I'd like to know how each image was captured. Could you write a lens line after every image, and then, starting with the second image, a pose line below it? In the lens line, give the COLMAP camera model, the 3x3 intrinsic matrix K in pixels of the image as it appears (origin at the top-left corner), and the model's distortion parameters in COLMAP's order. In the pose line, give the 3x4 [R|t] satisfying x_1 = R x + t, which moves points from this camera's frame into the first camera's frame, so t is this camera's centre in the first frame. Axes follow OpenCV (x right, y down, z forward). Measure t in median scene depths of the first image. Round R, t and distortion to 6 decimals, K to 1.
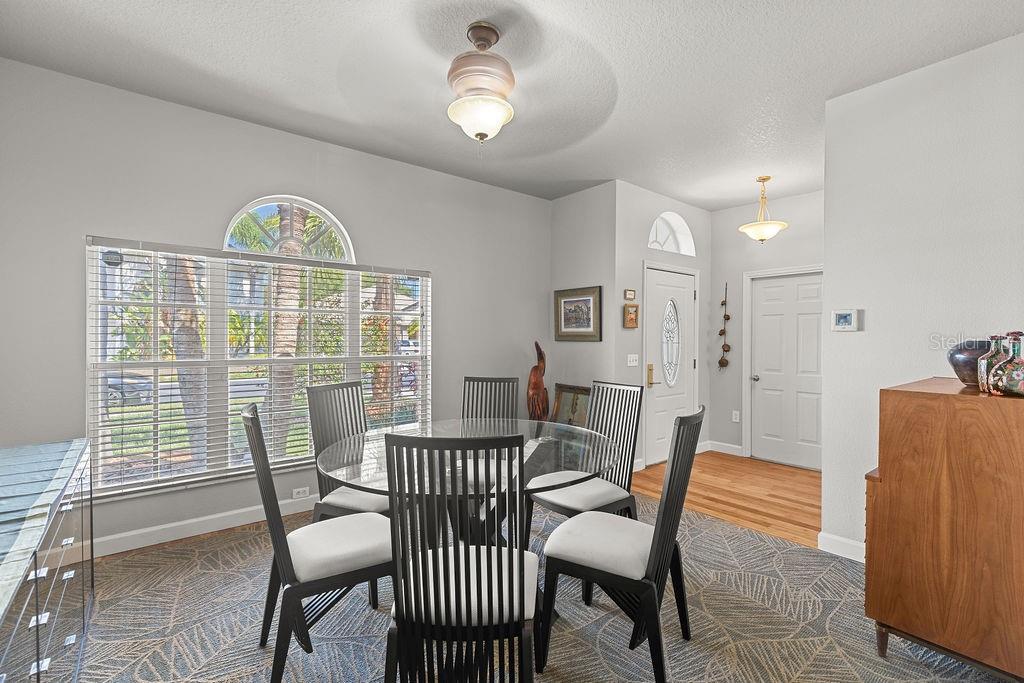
lens RADIAL K [[458.4, 0, 529.5], [0, 458.4, 342.1], [0, 0, 1]] dist [0.000712, 0.000061]
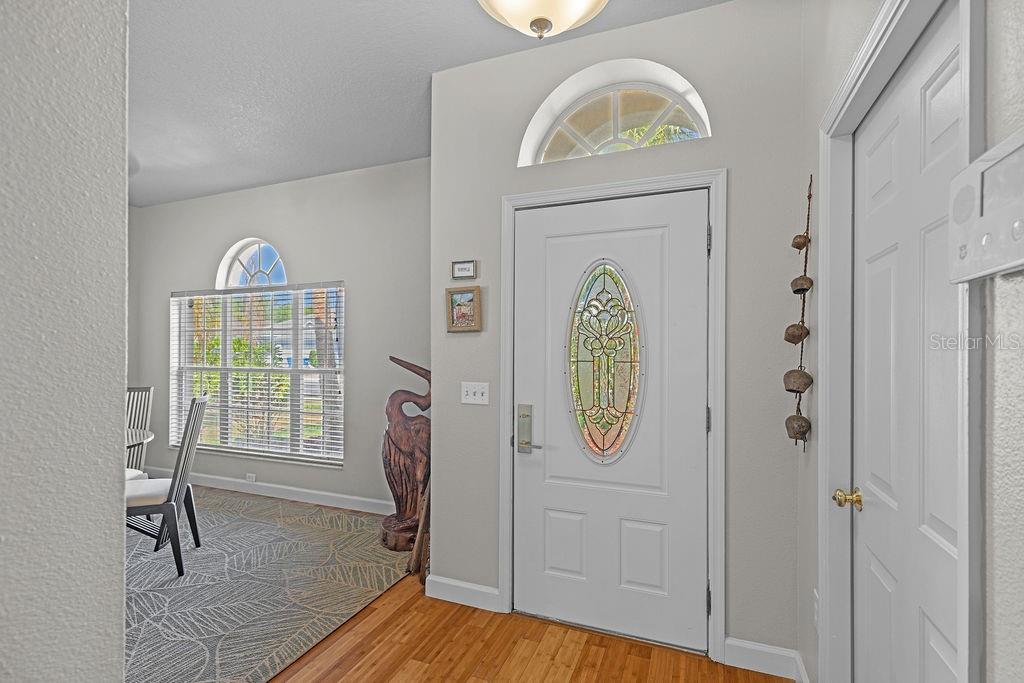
lens RADIAL K [[458.4, 0, 529.5], [0, 458.4, 342.1], [0, 0, 1]] dist [0.000712, 0.000061]
pose [[0.486695, -0.018114, -0.873384, 0.728060], [-0.008251, 0.999645, -0.025330, -0.005841], [0.873533, 0.019535, 0.486373, 0.809553]]
